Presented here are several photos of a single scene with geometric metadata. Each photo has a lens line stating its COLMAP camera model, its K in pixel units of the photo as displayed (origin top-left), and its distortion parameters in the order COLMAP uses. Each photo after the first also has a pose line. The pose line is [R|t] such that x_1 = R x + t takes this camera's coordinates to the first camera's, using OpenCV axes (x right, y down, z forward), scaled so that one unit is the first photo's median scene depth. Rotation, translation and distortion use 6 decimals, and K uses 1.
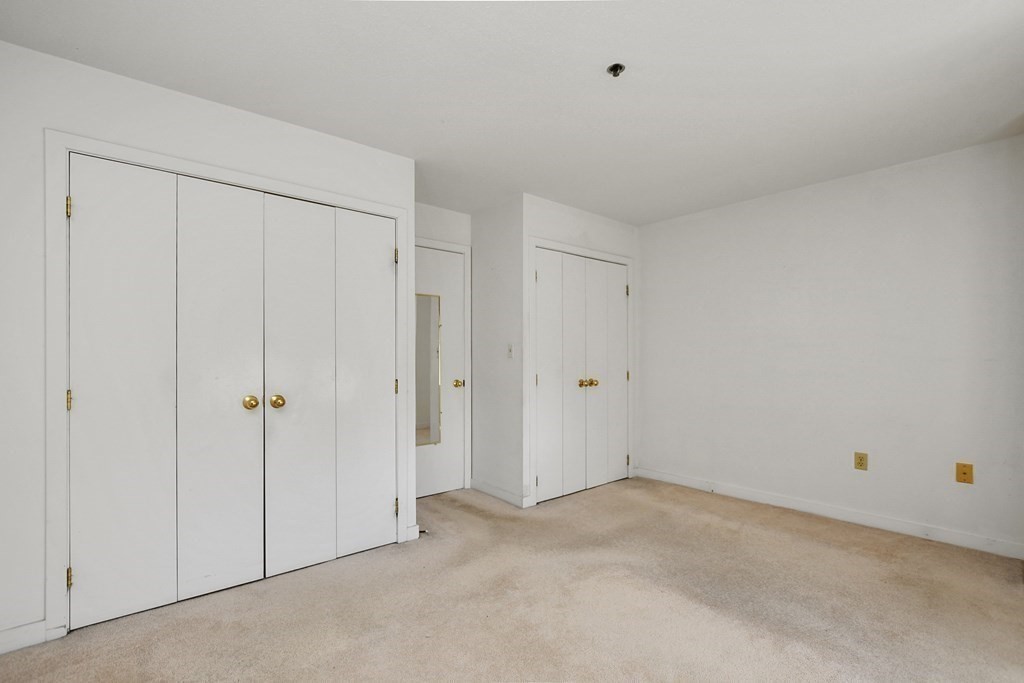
lens RADIAL K [[439.9, 0, 511.5], [0, 439.9, 367.0], [0, 0, 1]] dist [-0.000377, 0.000103]
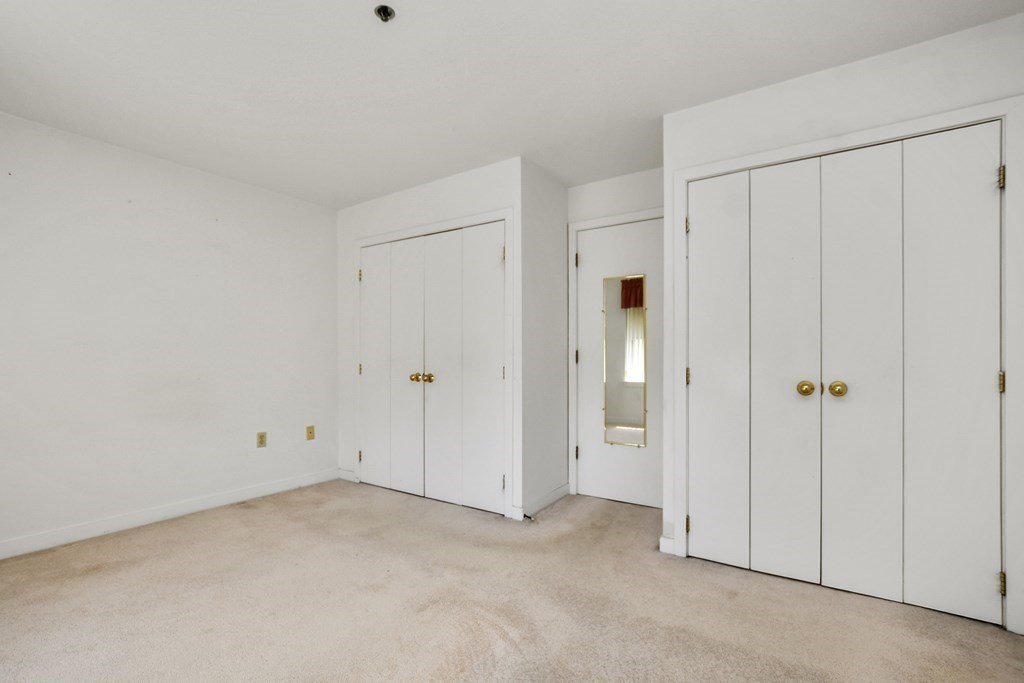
lens RADIAL K [[458.8, 0, 502.5], [0, 458.8, 352.6], [0, 0, 1]] dist [-0.002098, 0.000342]
pose [[0.312531, 0.009853, -0.949856, 0.718454], [-0.003334, 0.999951, 0.009276, -0.014714], [0.949902, 0.000268, 0.312549, 0.560295]]
